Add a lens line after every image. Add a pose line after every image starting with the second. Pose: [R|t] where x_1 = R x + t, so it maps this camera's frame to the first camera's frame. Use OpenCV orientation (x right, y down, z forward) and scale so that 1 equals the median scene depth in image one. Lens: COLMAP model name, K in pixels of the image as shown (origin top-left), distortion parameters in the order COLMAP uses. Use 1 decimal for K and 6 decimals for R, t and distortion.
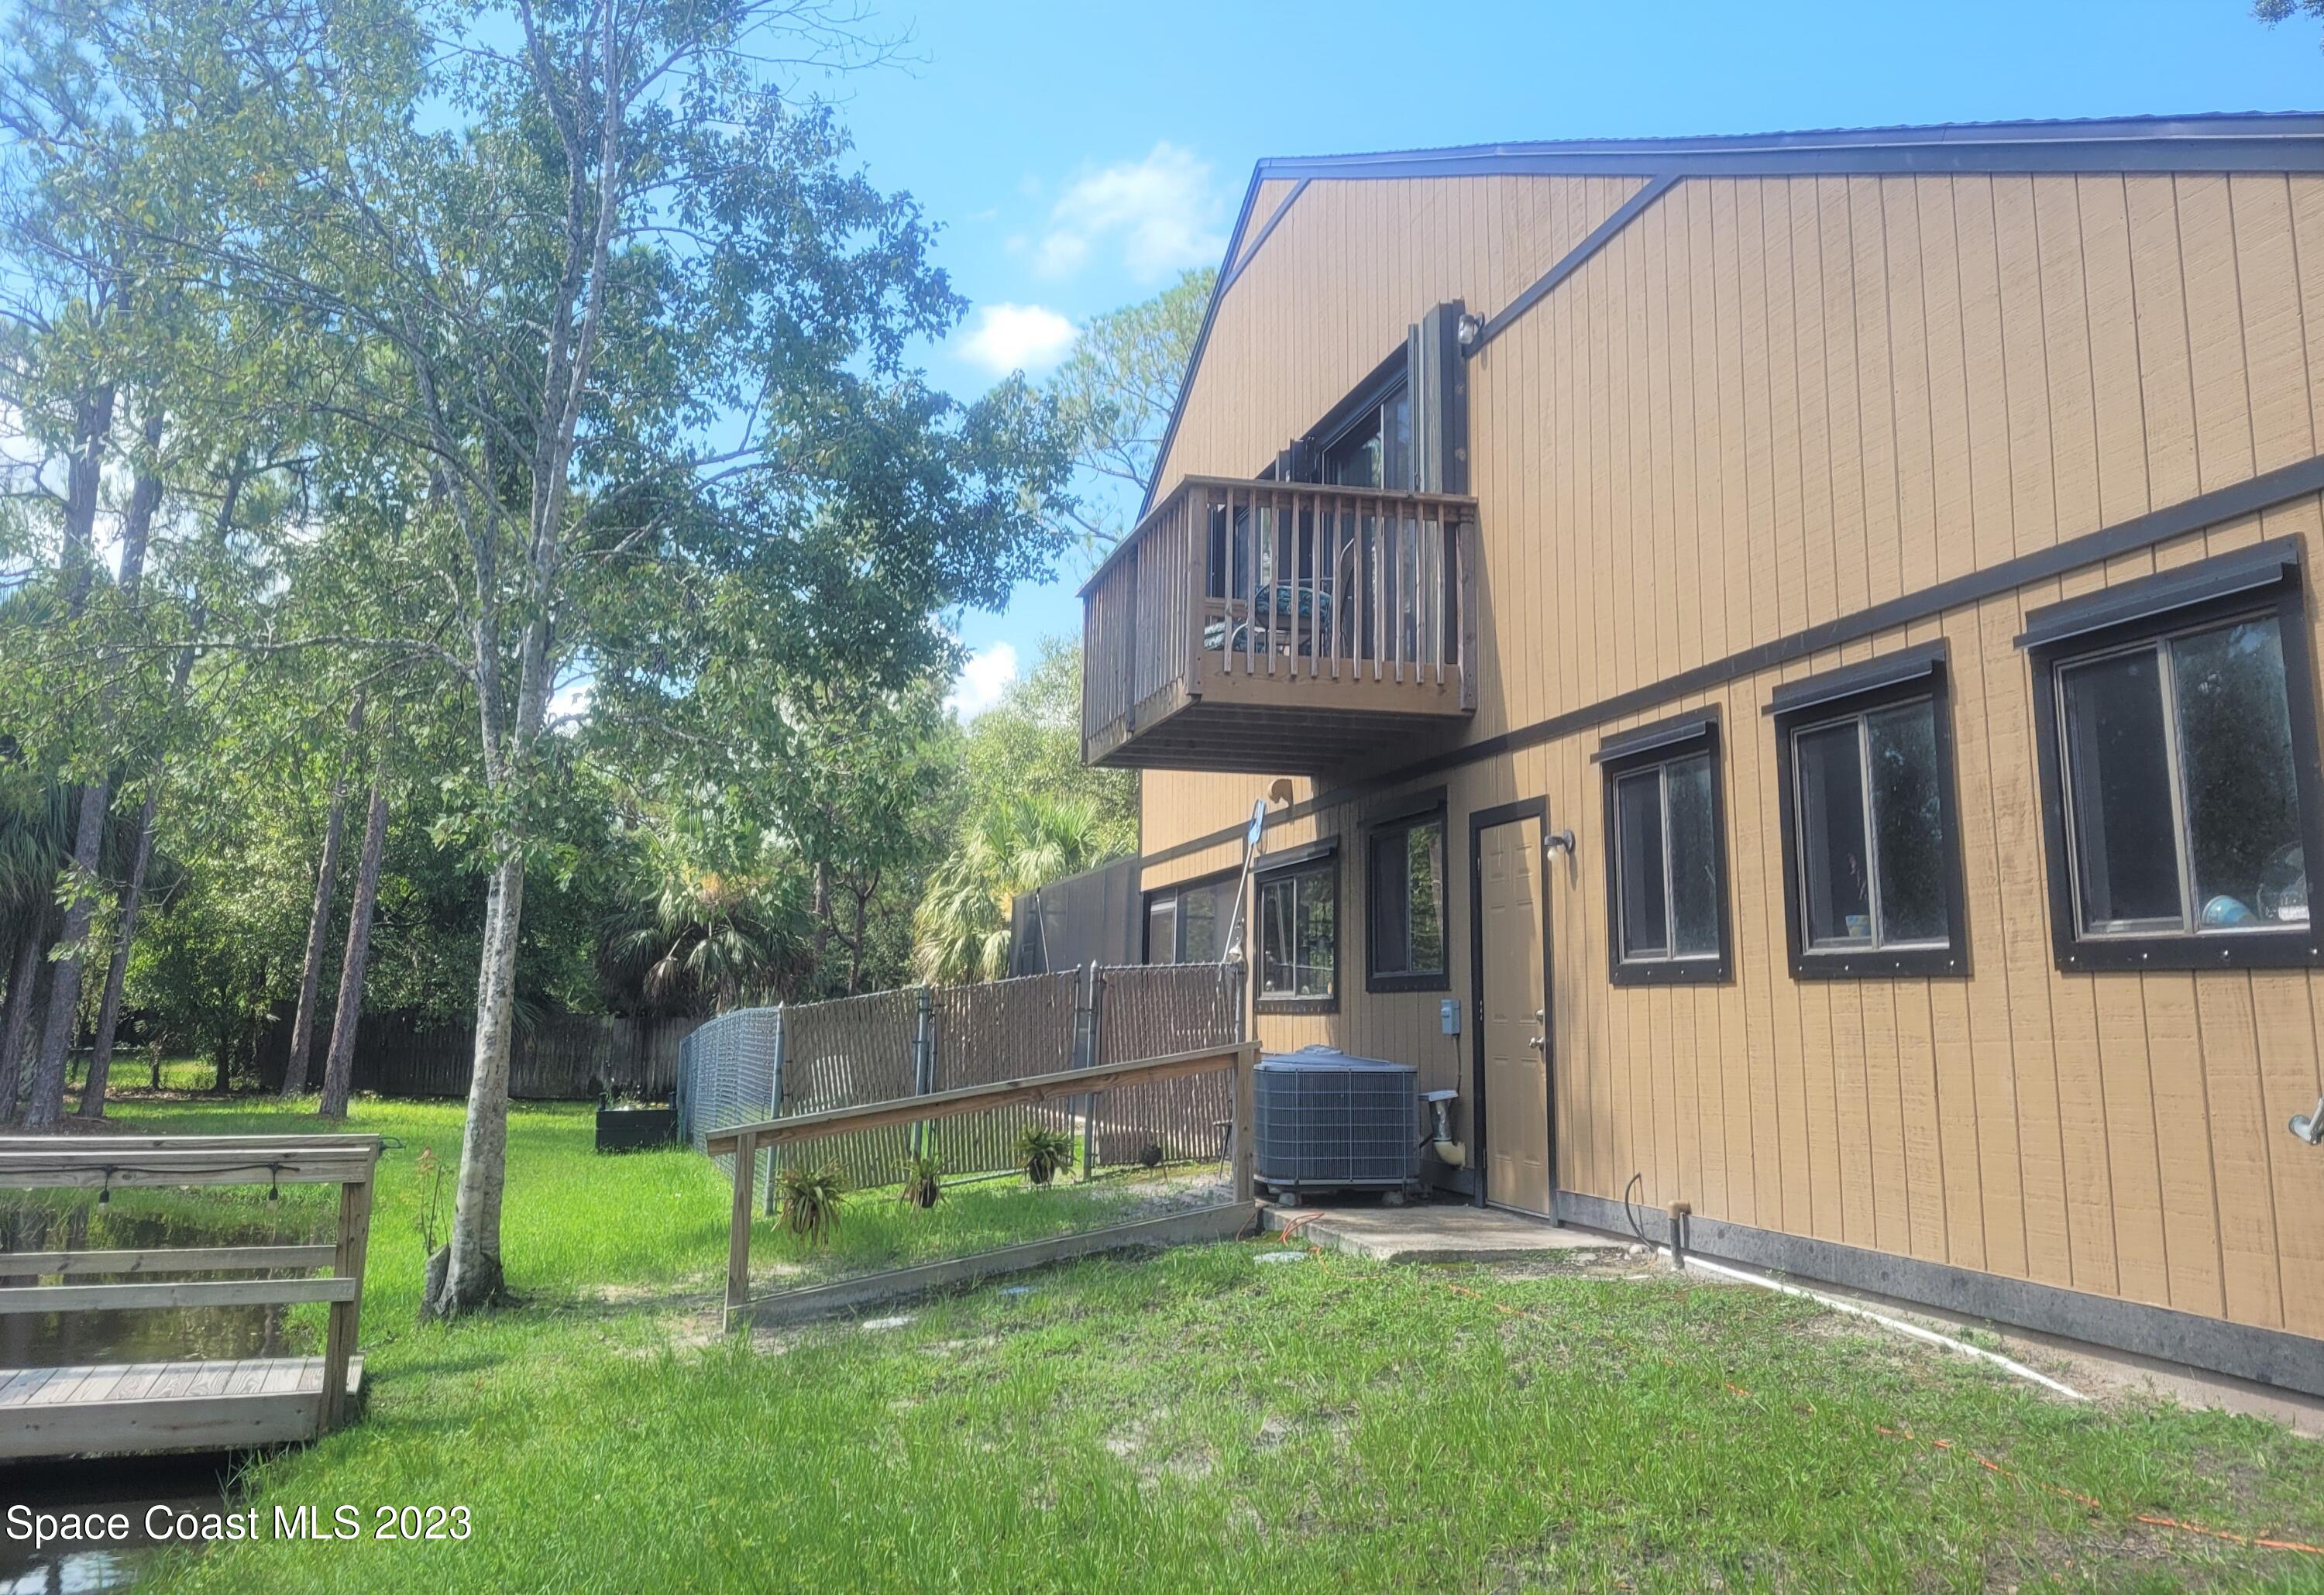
lens RADIAL K [[1986.0, 0, 1252.9], [0, 1986.0, 611.8], [0, 0, 1]] dist [0.039563, -0.016646]
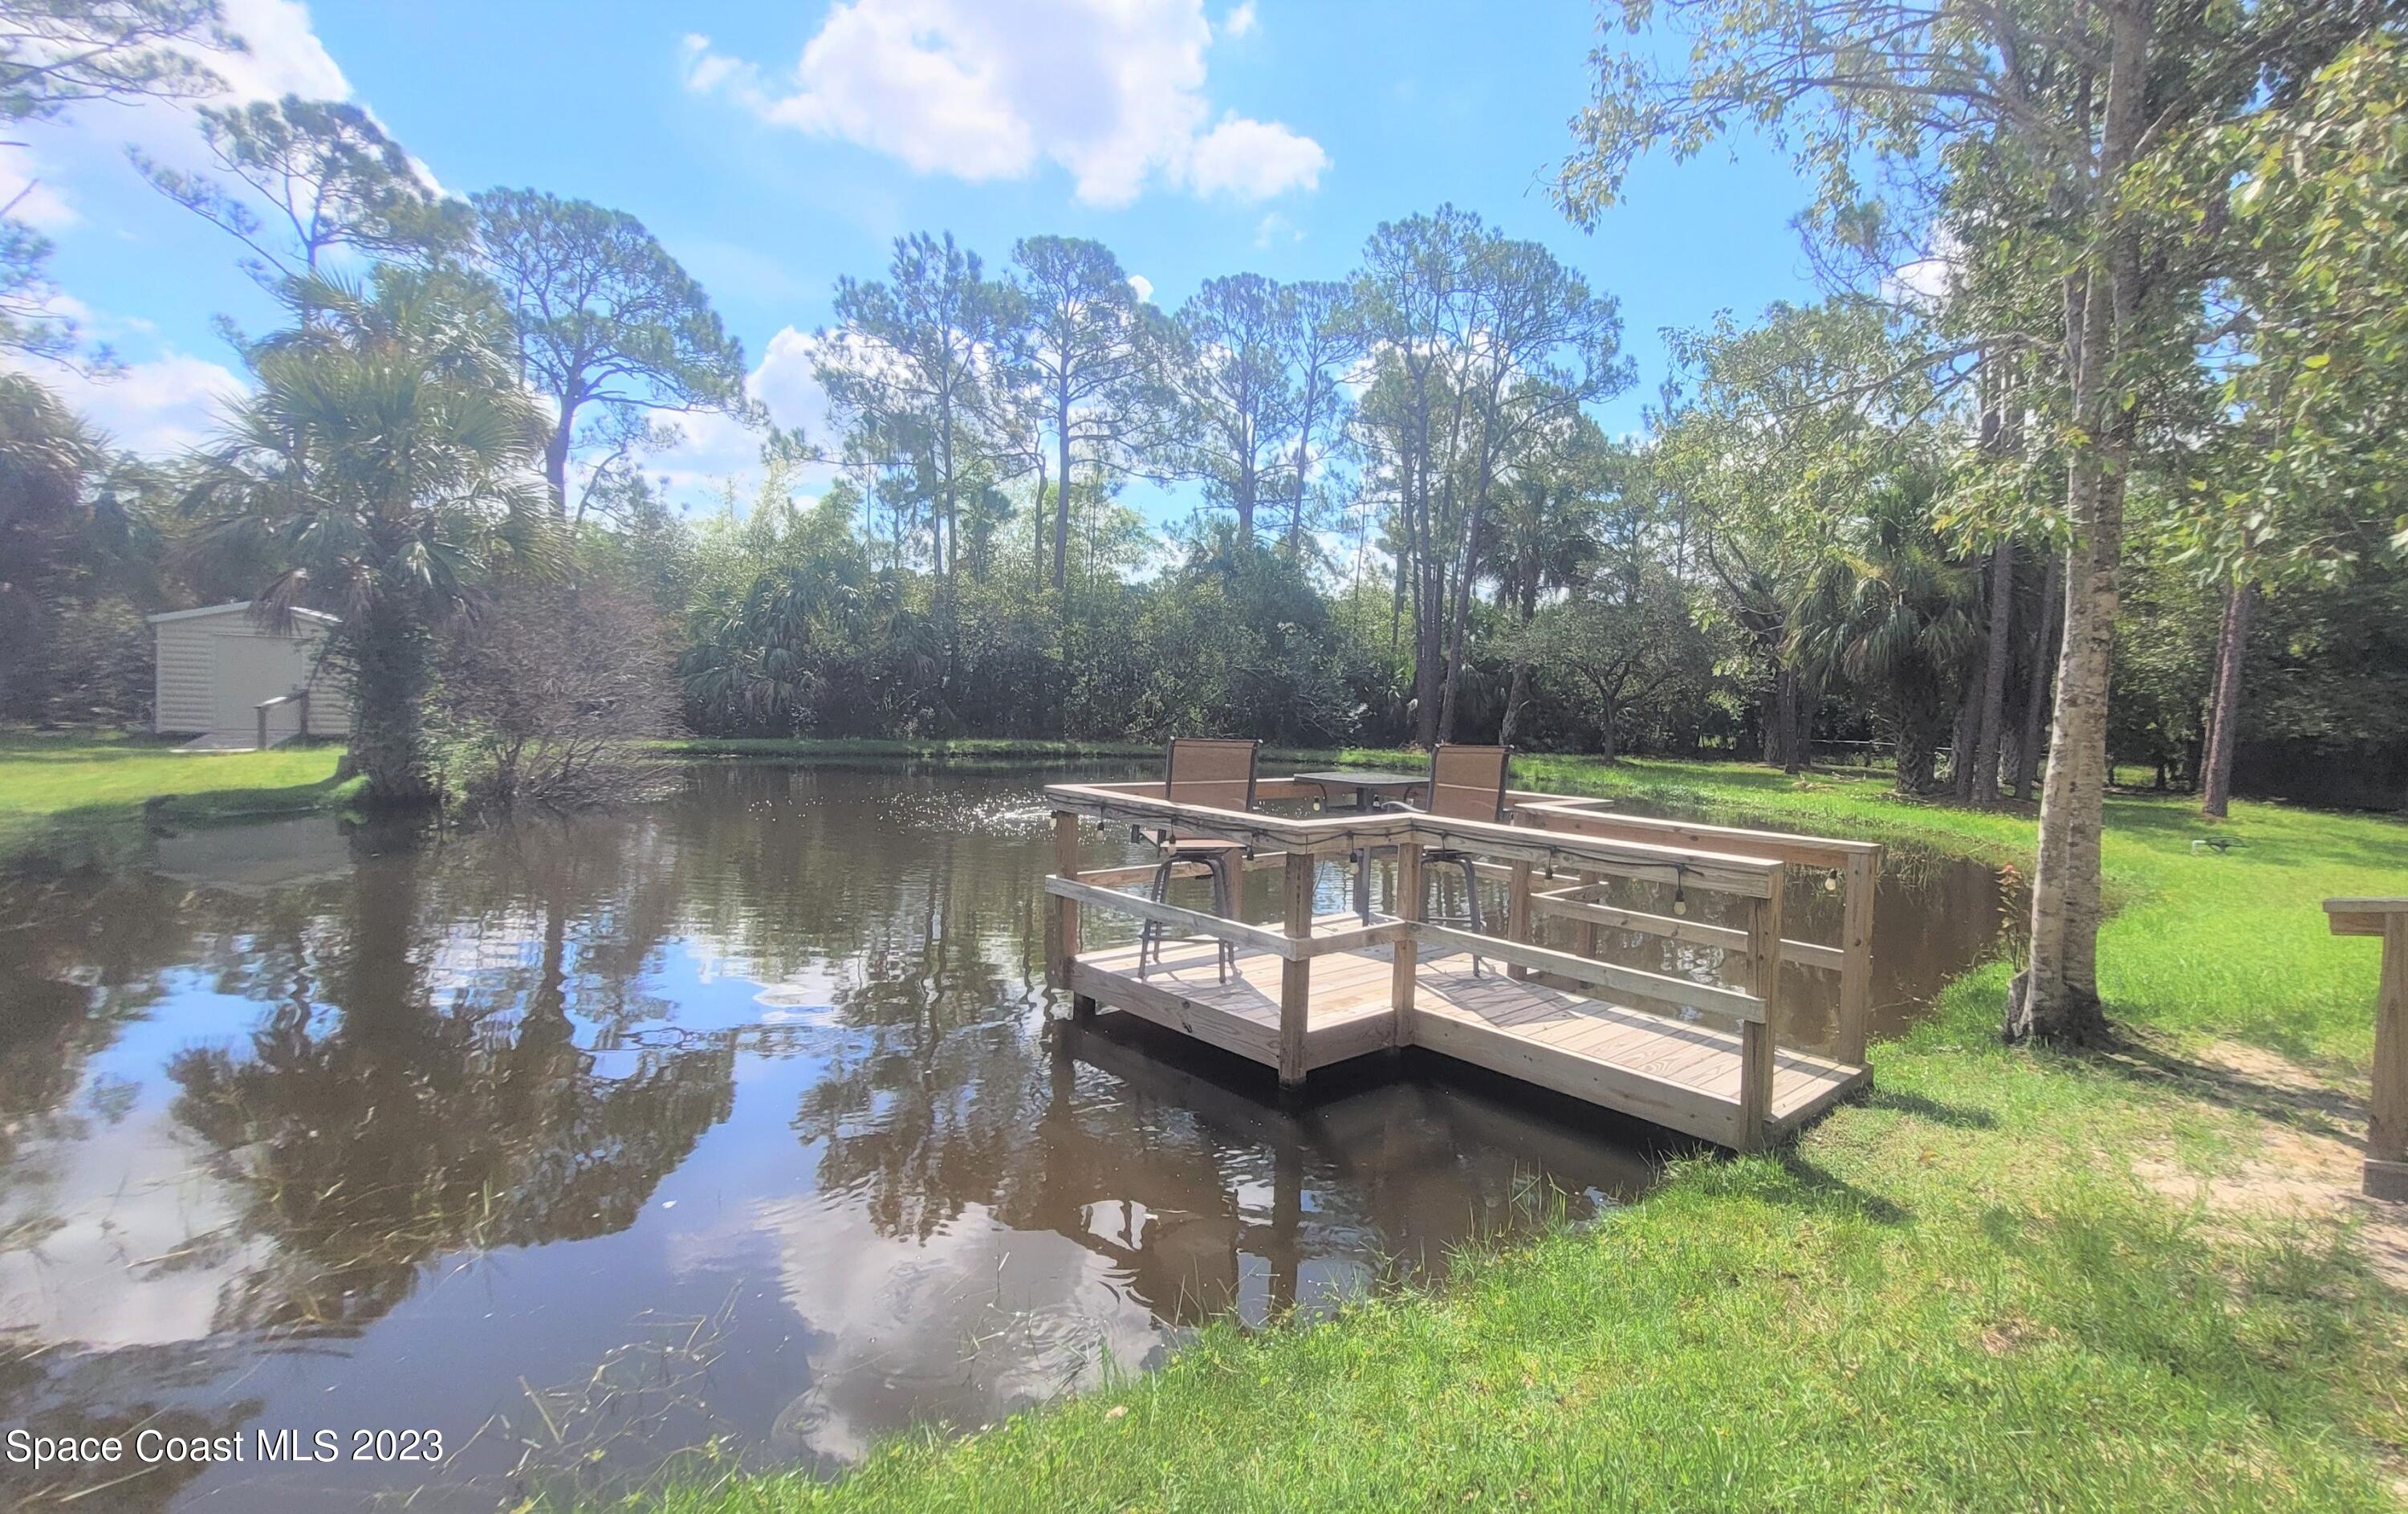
lens RADIAL K [[1089.1, 0, 1346.6], [0, 1089.1, 754.6], [0, 0, 1]] dist [0.020578, 0.000072]
pose [[0.388880, 0.044232, -0.920226, -0.057621], [0.153293, 0.981816, 0.111972, 0.110907], [0.908446, -0.184608, 0.375028, 0.528204]]
